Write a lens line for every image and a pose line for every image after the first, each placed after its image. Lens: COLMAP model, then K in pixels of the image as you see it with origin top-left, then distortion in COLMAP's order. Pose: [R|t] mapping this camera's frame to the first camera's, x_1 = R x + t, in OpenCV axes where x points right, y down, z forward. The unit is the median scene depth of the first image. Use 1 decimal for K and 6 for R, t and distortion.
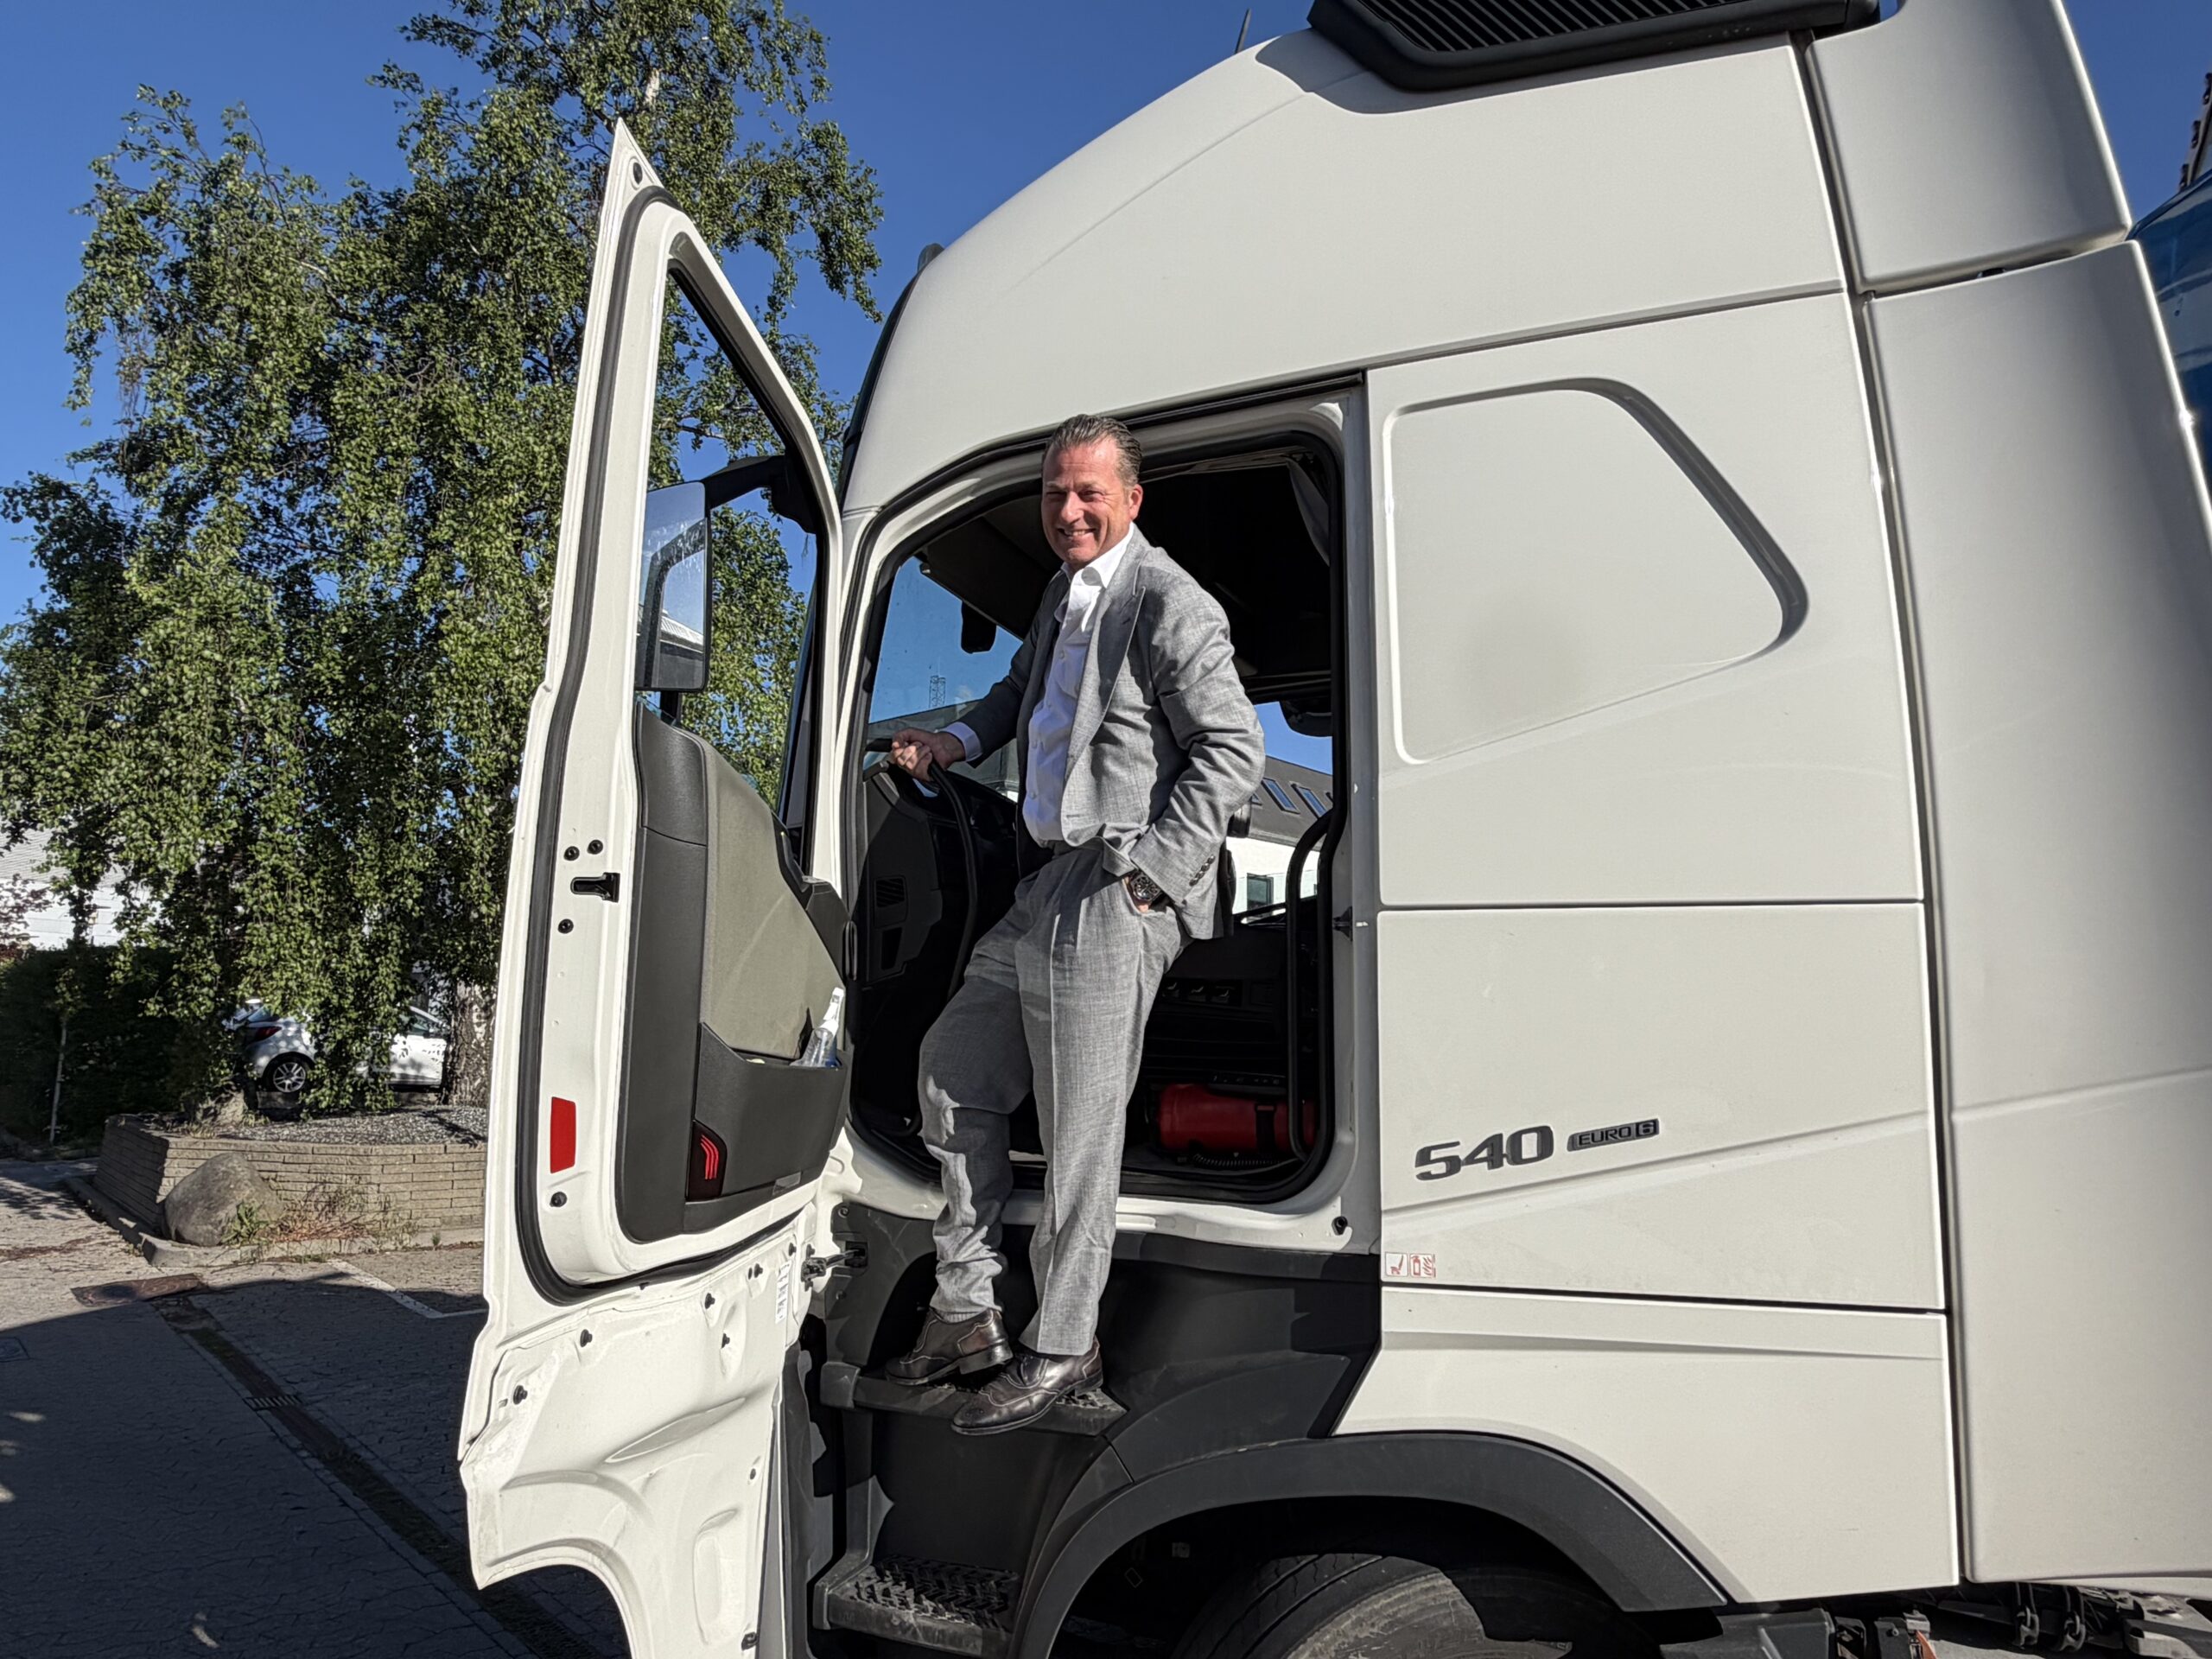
lens RADIAL K [[1448.0, 0, 1072.2], [0, 1448.0, 832.0], [0, 0, 1]] dist [0.007304, 0.000523]
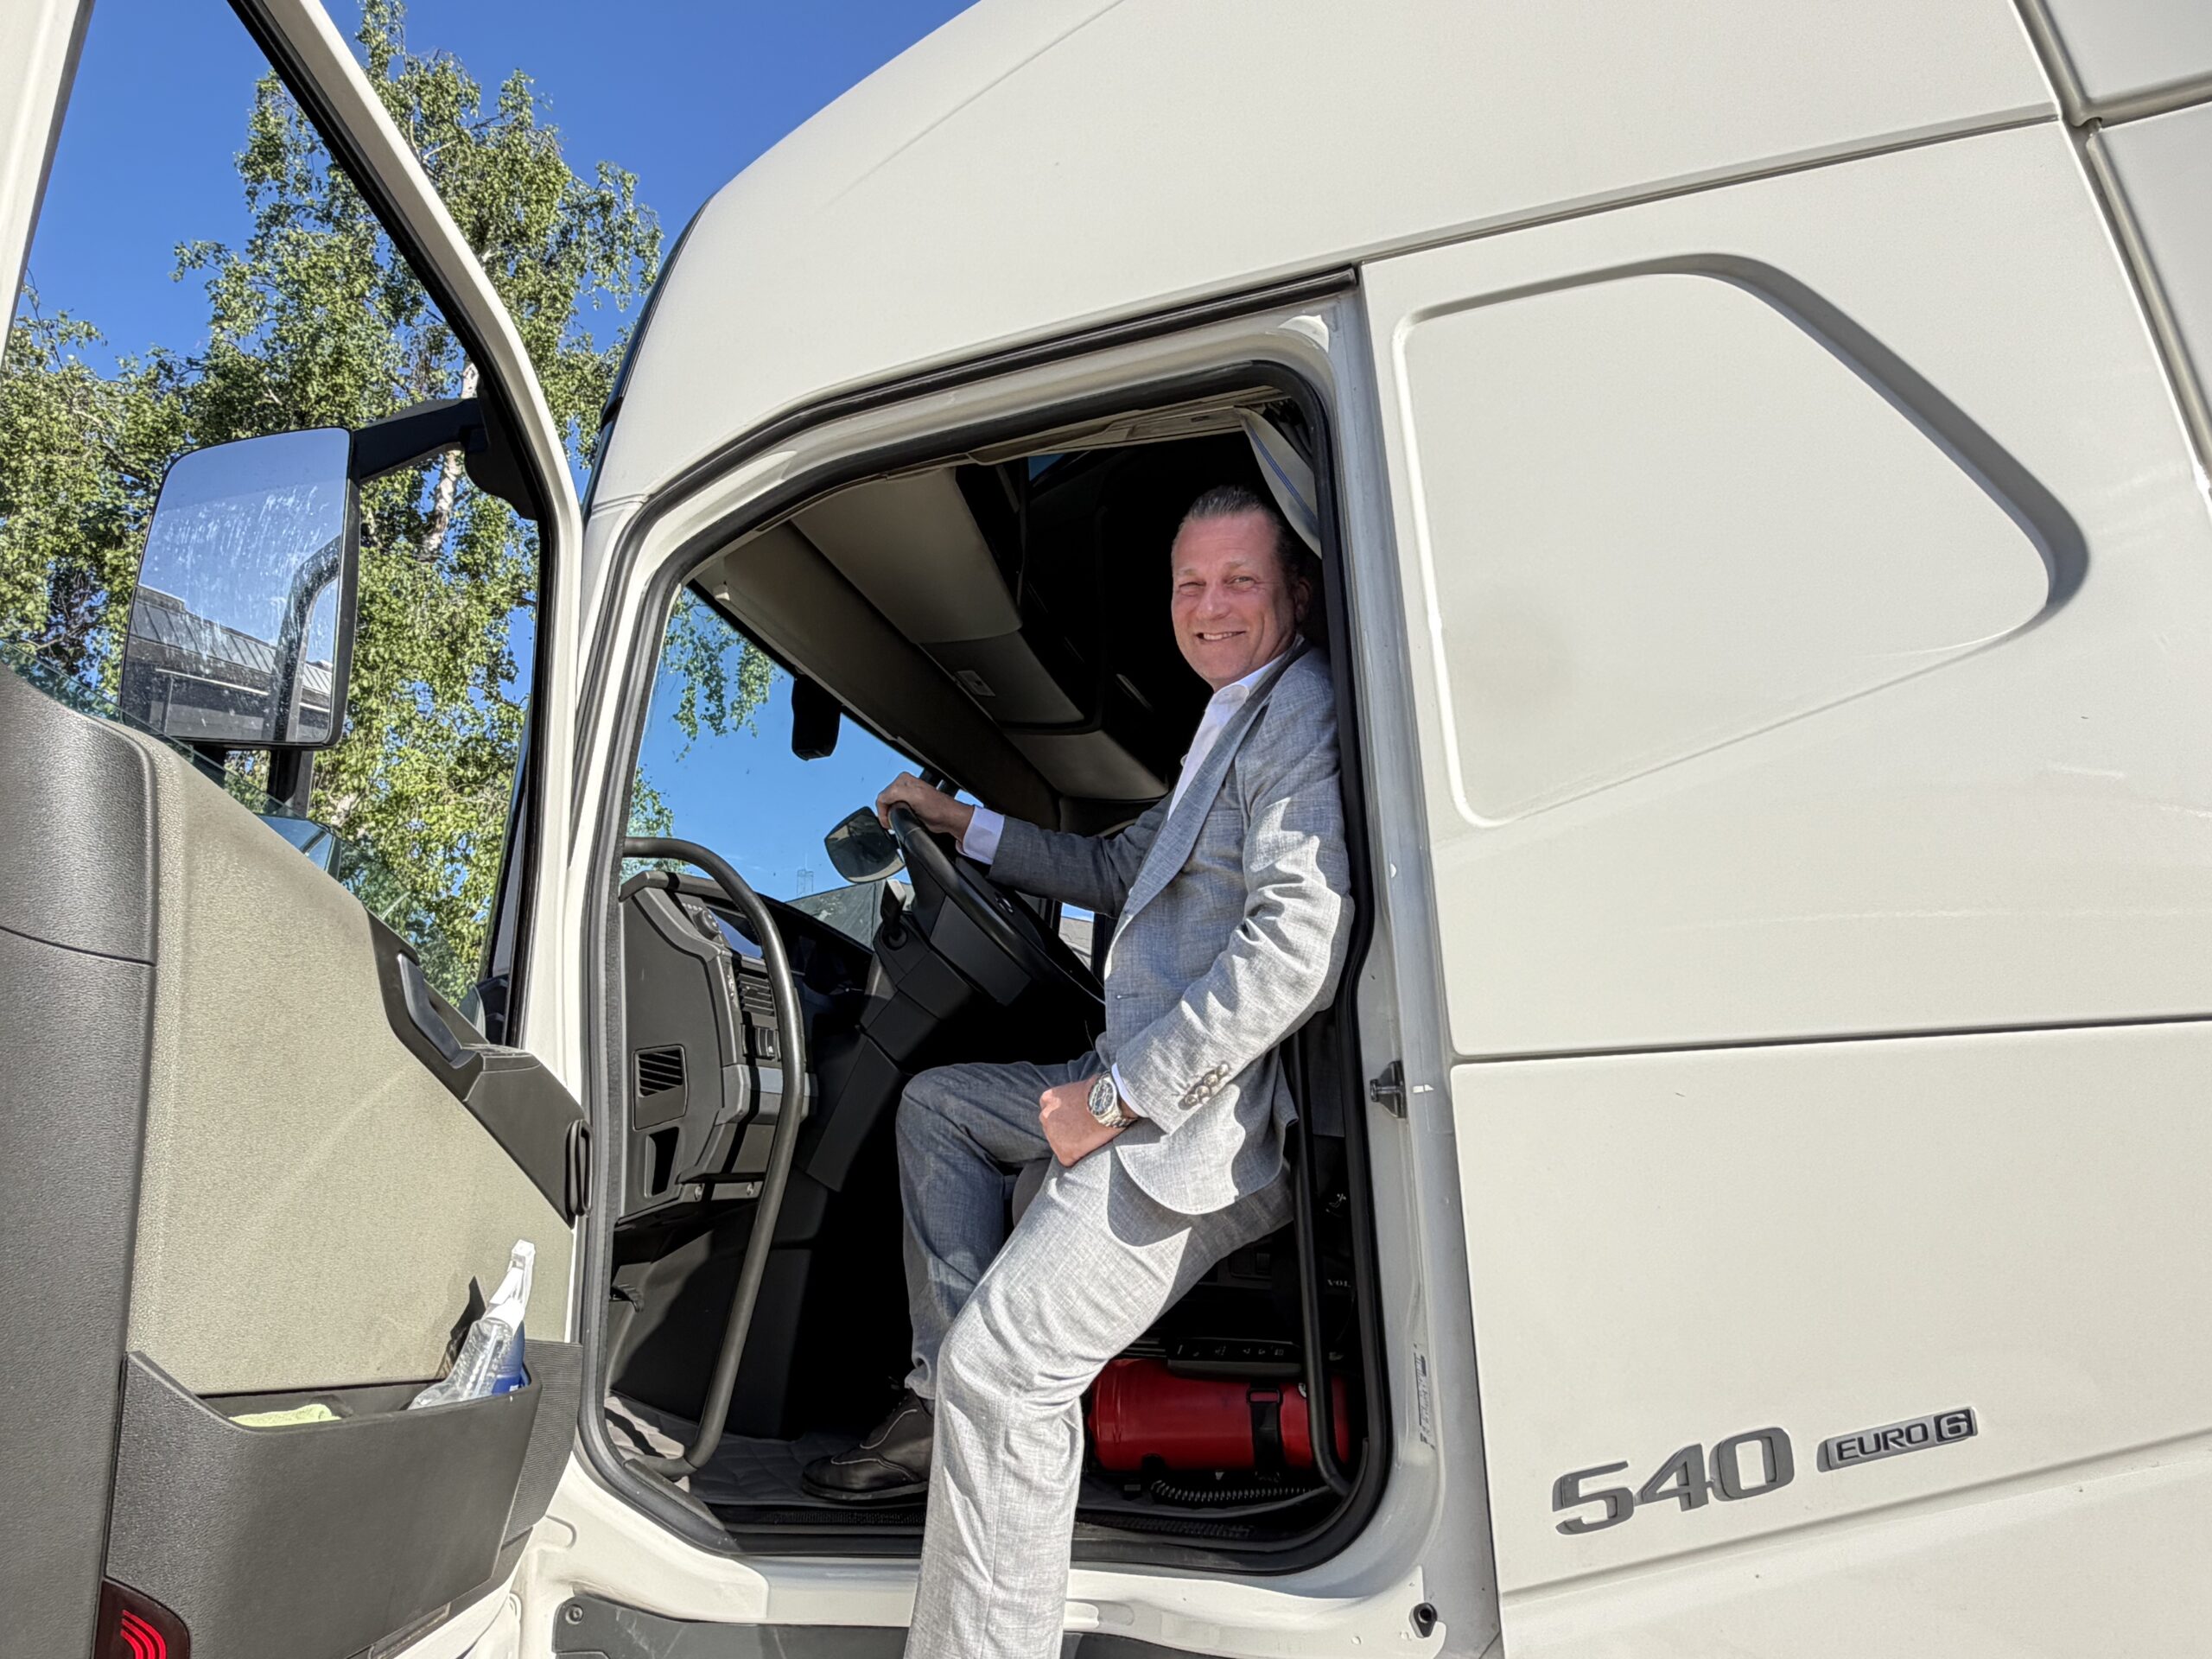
lens RADIAL K [[1448.0, 0, 1072.2], [0, 1448.0, 832.0], [0, 0, 1]] dist [0.007304, 0.000523]
pose [[0.995596, -0.023656, 0.090709, 0.000217], [0.035476, 0.990748, -0.130995, 0.031179], [-0.086771, 0.133637, 0.987224, 0.394881]]
